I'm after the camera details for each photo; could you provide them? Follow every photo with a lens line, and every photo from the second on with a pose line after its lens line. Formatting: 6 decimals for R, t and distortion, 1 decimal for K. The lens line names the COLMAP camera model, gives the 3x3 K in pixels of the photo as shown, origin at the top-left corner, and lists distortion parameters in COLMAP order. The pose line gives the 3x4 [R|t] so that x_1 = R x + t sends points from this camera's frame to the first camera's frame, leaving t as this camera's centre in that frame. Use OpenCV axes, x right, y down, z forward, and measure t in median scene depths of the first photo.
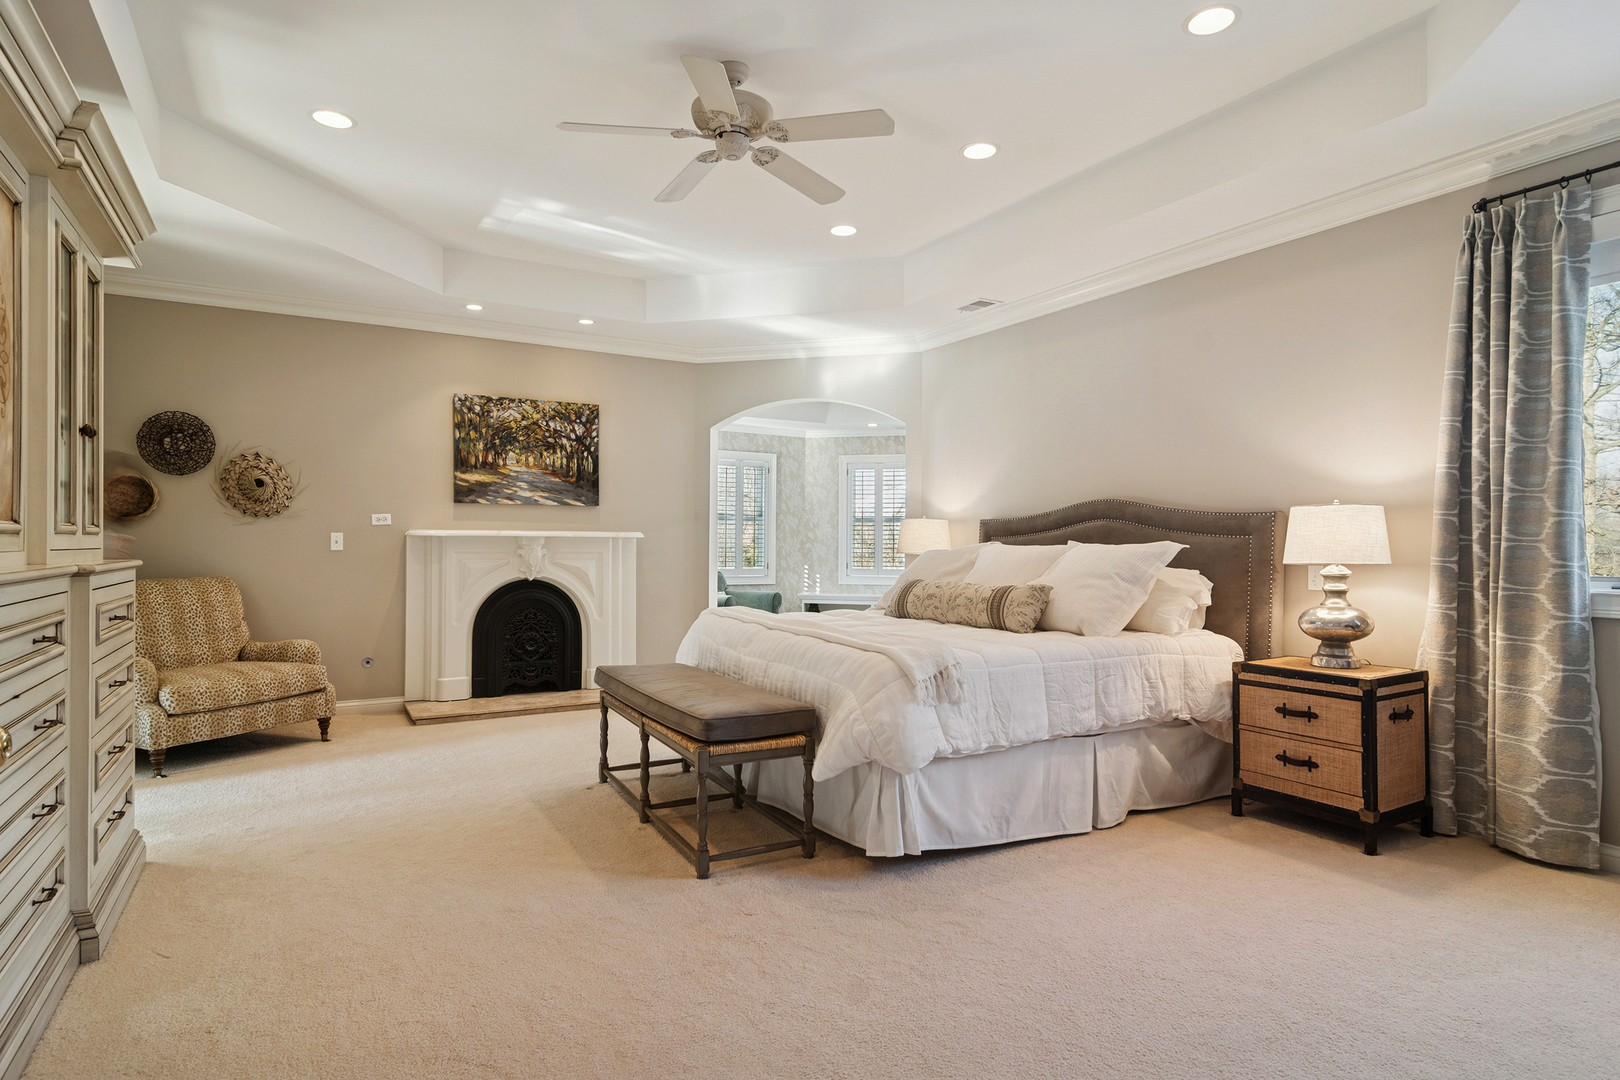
lens RADIAL K [[873.7, 0, 808.7], [0, 873.7, 536.6], [0, 0, 1]] dist [-0.007955, -0.000036]
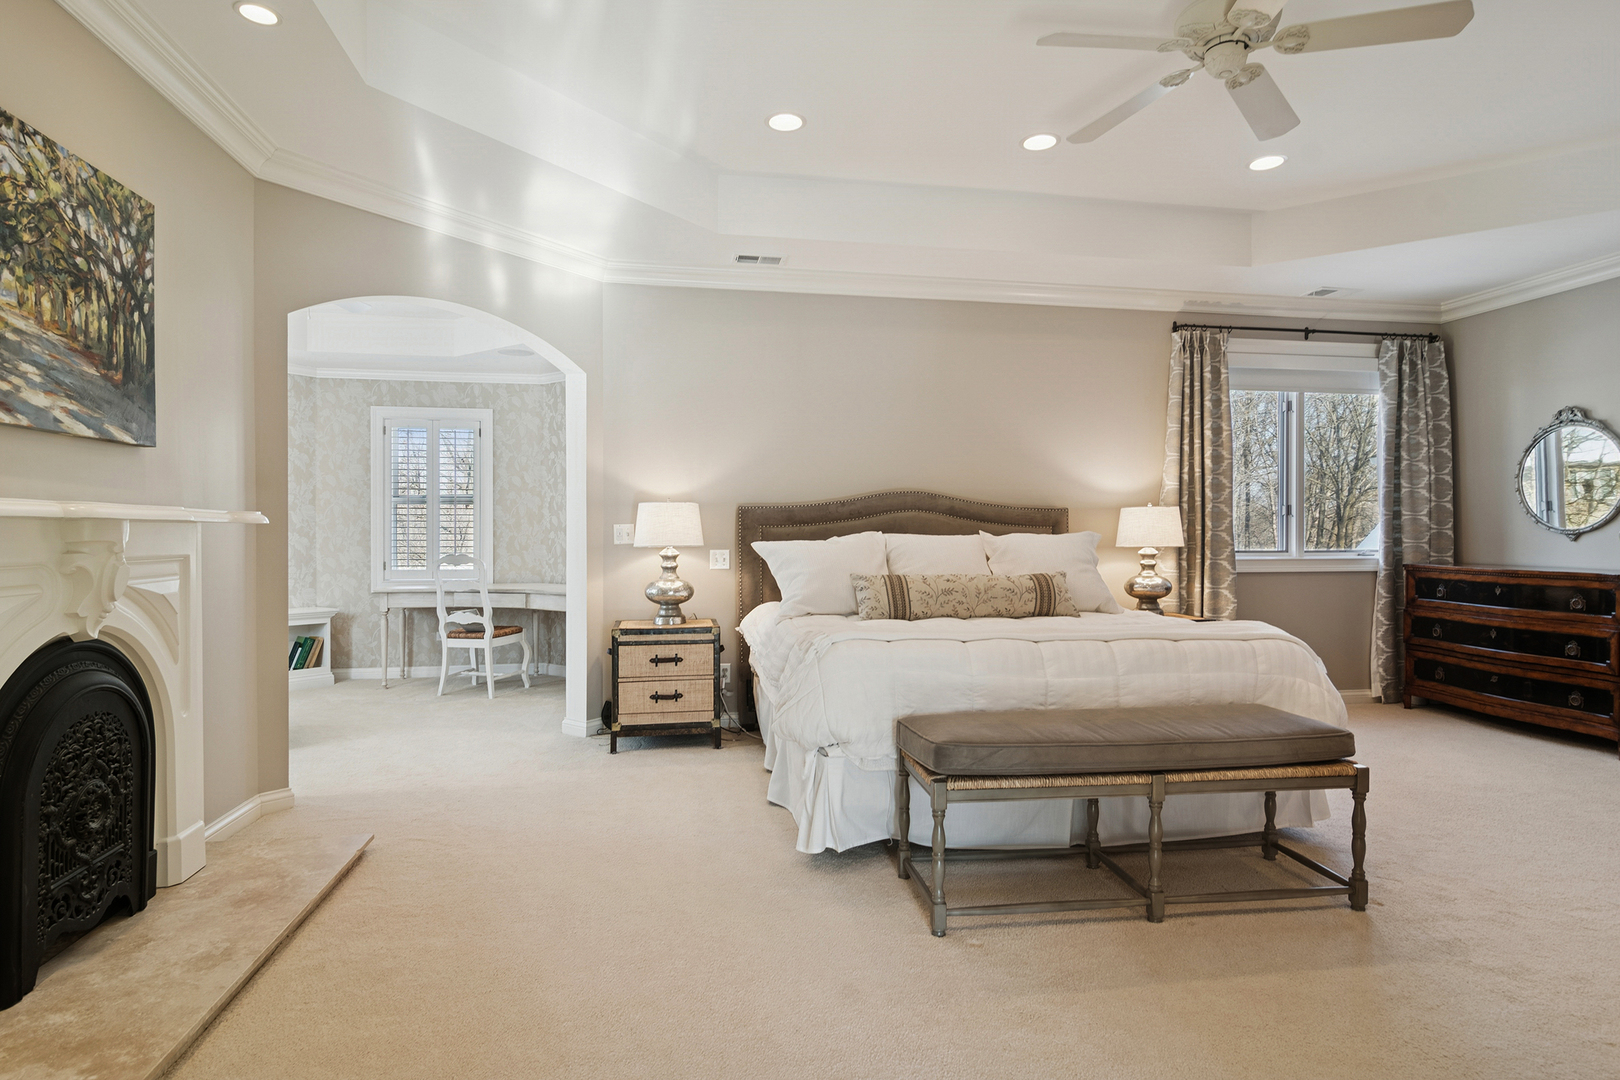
lens RADIAL K [[873.7, 0, 808.8], [0, 873.7, 548.2], [0, 0, 1]] dist [-0.007955, -0.000036]
pose [[0.342592, -0.022043, 0.939226, -0.544839], [-0.008543, 0.999610, 0.026576, -0.000150], [-0.939446, -0.017128, 0.342270, 0.578435]]
